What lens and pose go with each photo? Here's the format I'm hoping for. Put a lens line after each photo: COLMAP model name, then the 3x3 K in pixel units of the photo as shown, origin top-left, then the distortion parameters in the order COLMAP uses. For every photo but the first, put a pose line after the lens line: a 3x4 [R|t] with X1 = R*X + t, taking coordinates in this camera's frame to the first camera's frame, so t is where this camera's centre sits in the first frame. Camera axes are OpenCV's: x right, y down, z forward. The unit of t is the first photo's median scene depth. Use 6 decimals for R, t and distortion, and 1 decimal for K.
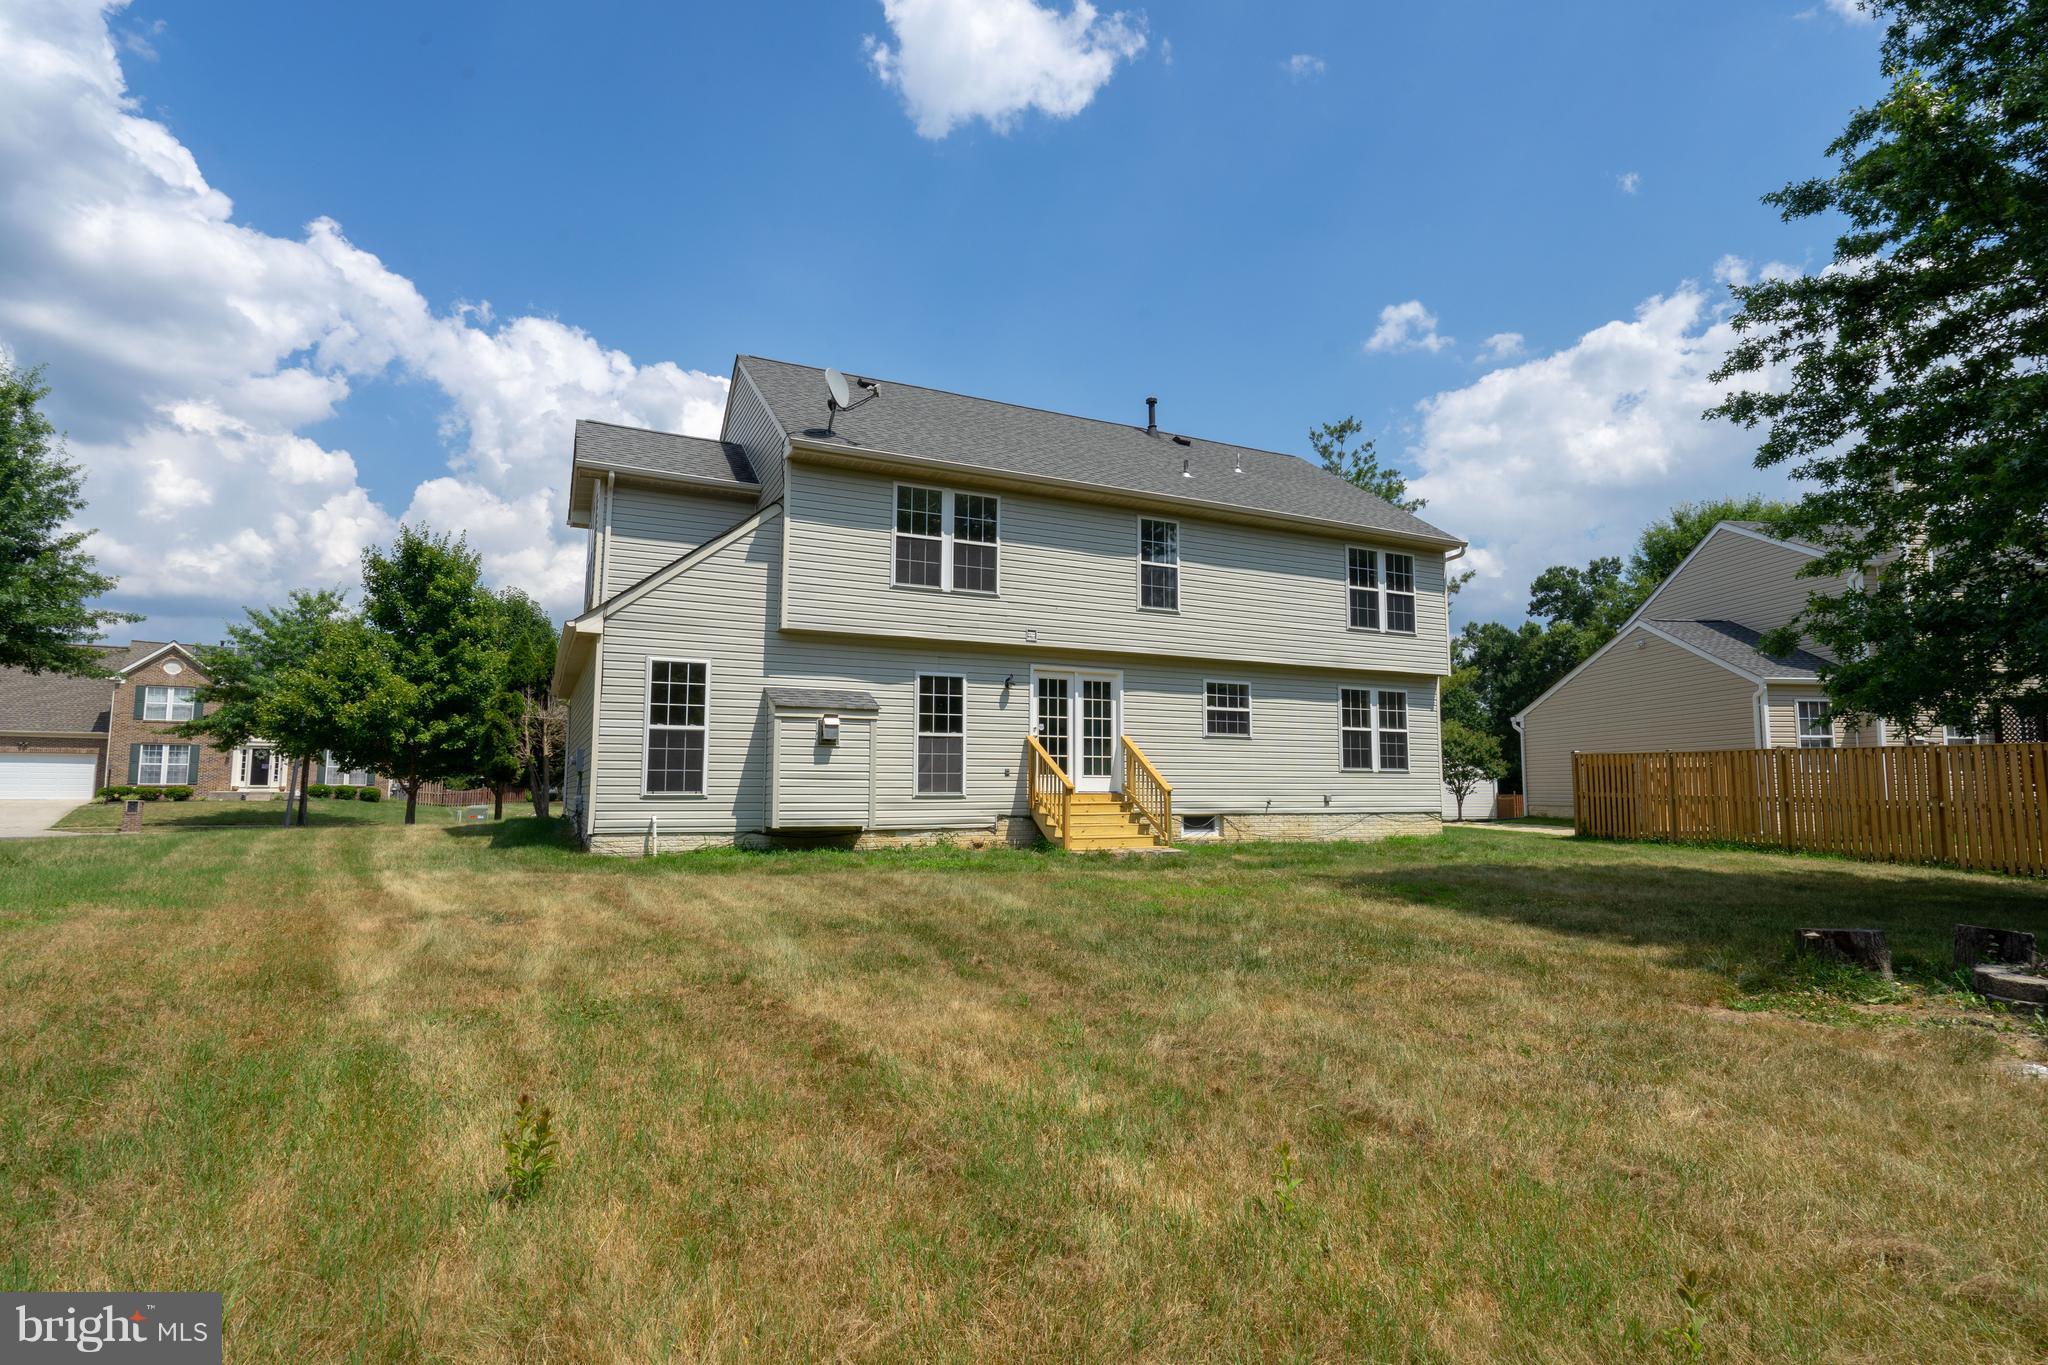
lens RADIAL K [[1047.4, 0, 1024.0], [0, 1047.4, 682.5], [0, 0, 1]] dist [0.002488, 0.000172]
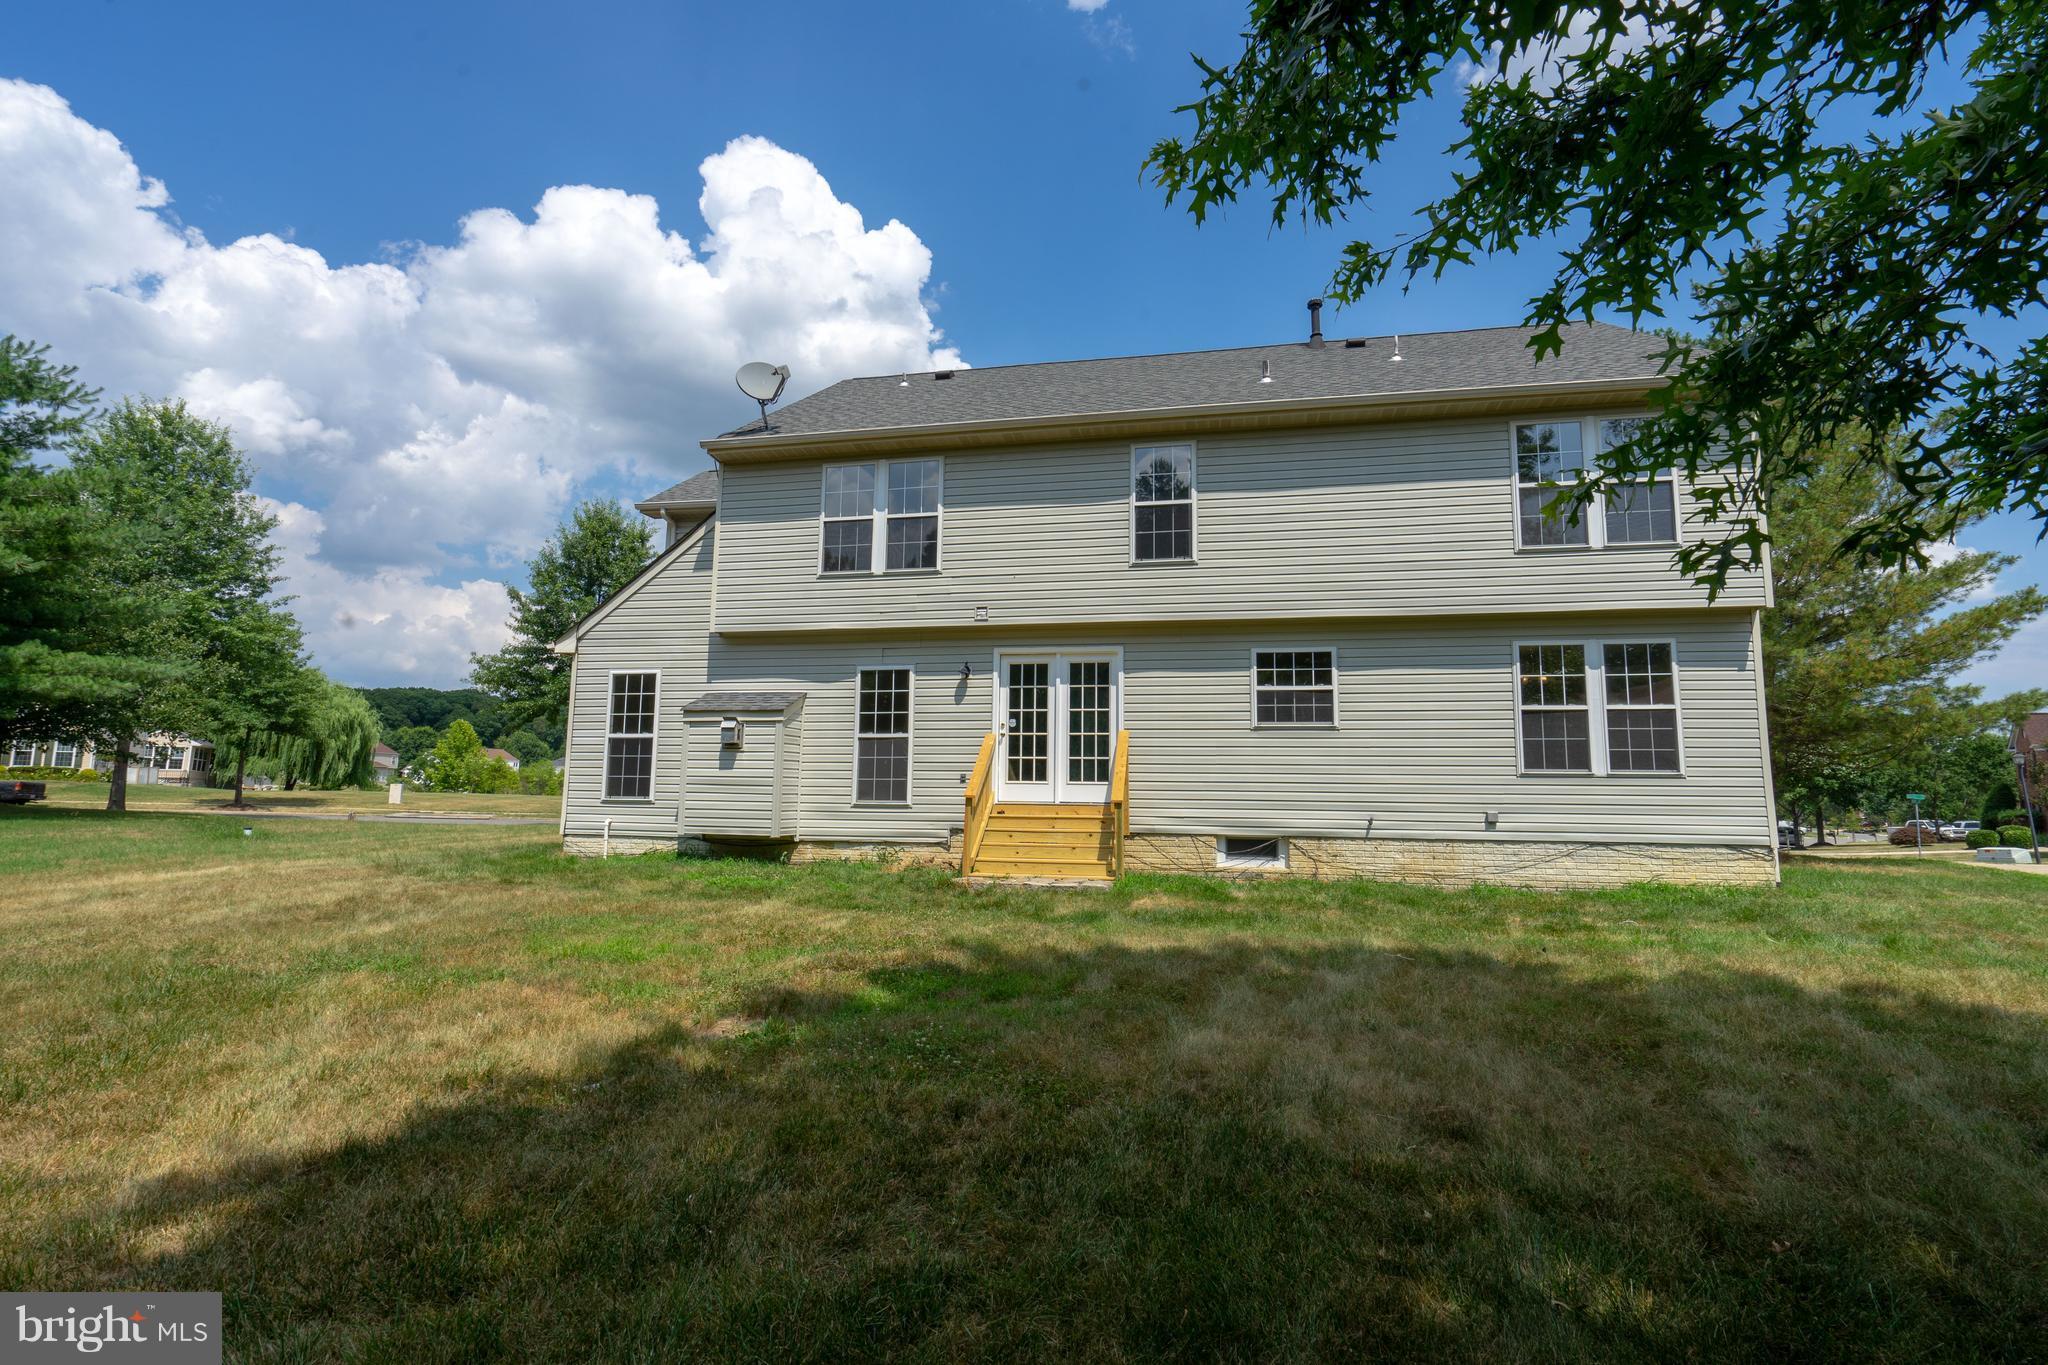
lens RADIAL K [[917.9, 0, 1031.0], [0, 917.9, 683.7], [0, 0, 1]] dist [0.000073, 0.000271]
pose [[0.794112, -0.066256, -0.604150, 0.463503], [0.052337, 0.997802, -0.040634, 0.041535], [0.605514, 0.000648, 0.795834, 0.429855]]
